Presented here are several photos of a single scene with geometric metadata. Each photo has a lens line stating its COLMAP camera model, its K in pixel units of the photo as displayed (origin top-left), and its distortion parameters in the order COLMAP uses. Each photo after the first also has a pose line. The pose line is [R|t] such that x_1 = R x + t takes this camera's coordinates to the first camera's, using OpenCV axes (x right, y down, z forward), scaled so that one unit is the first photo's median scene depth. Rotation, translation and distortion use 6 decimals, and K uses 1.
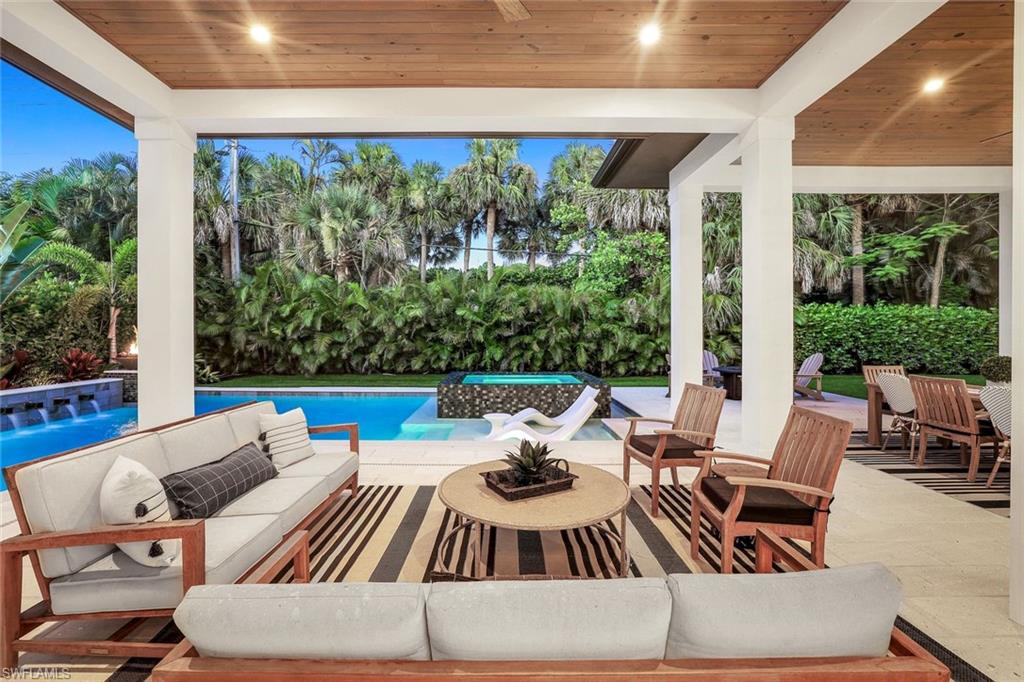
lens RADIAL K [[448.0, 0, 508.3], [0, 448.0, 335.2], [0, 0, 1]] dist [-0.045170, 0.015476]
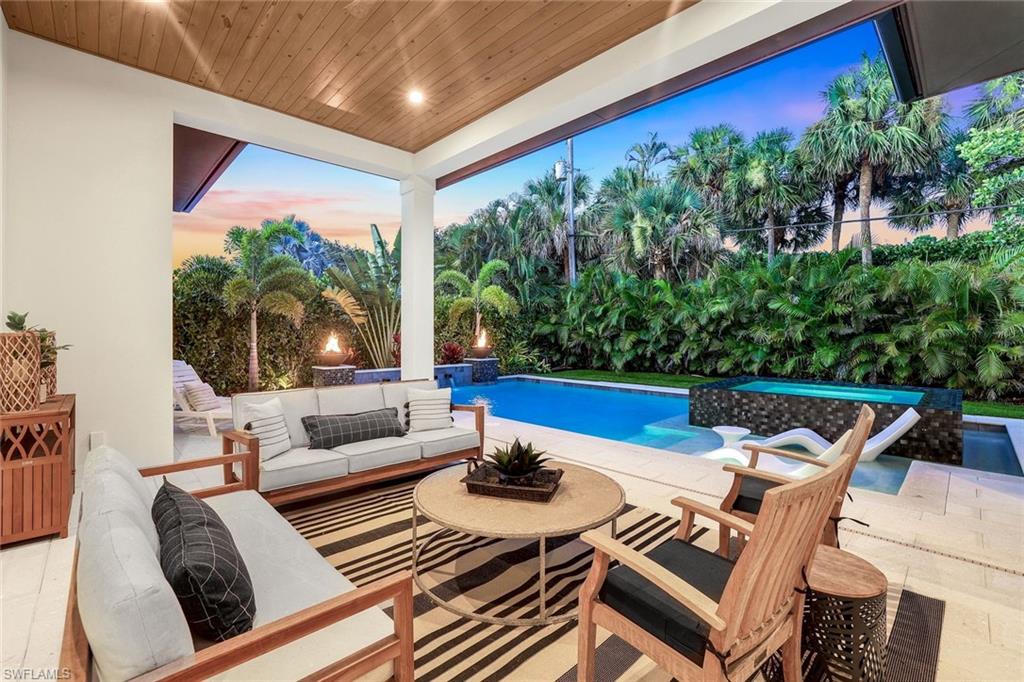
lens RADIAL K [[454.0, 0, 504.2], [0, 454.0, 334.8], [0, 0, 1]] dist [-0.049531, 0.023191]
pose [[0.677668, 0.001652, -0.735366, 0.156680], [-0.003595, 0.999993, -0.001067, 0.005366], [0.735359, 0.003367, 0.677669, 0.075876]]
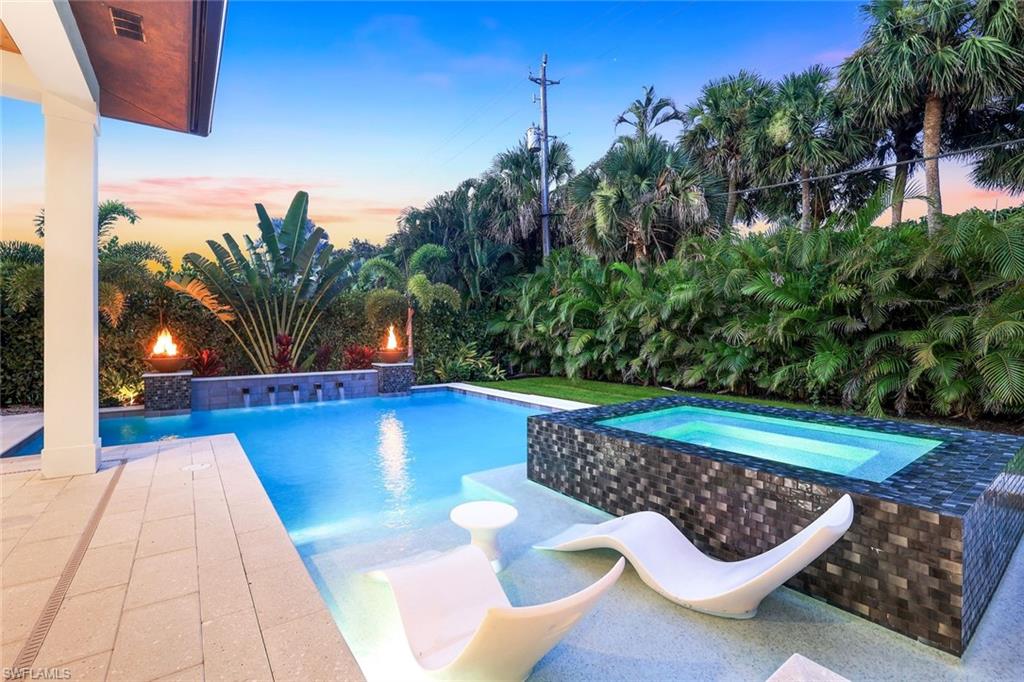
lens RADIAL K [[459.9, 0, 503.6], [0, 459.9, 334.7], [0, 0, 1]] dist [-0.044139, 0.016495]
pose [[0.569638, -0.001303, -0.821895, 0.180706], [-0.001705, 0.999995, -0.002768, 0.006874], [0.821894, 0.002978, 0.569632, 0.408804]]
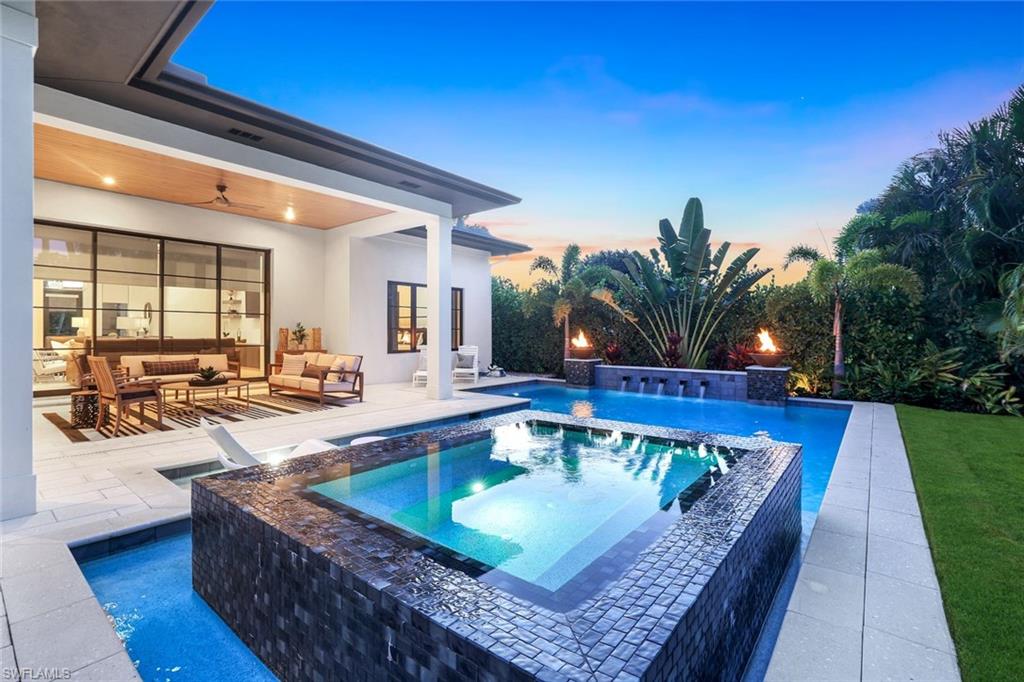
lens RADIAL K [[459.9, 0, 503.6], [0, 459.9, 334.7], [0, 0, 1]] dist [-0.044139, 0.016495]
pose [[-0.647136, 0.002823, -0.762370, 0.206981], [-0.007265, 0.999925, 0.009869, 0.000840], [0.762340, 0.011925, -0.647066, 0.855482]]
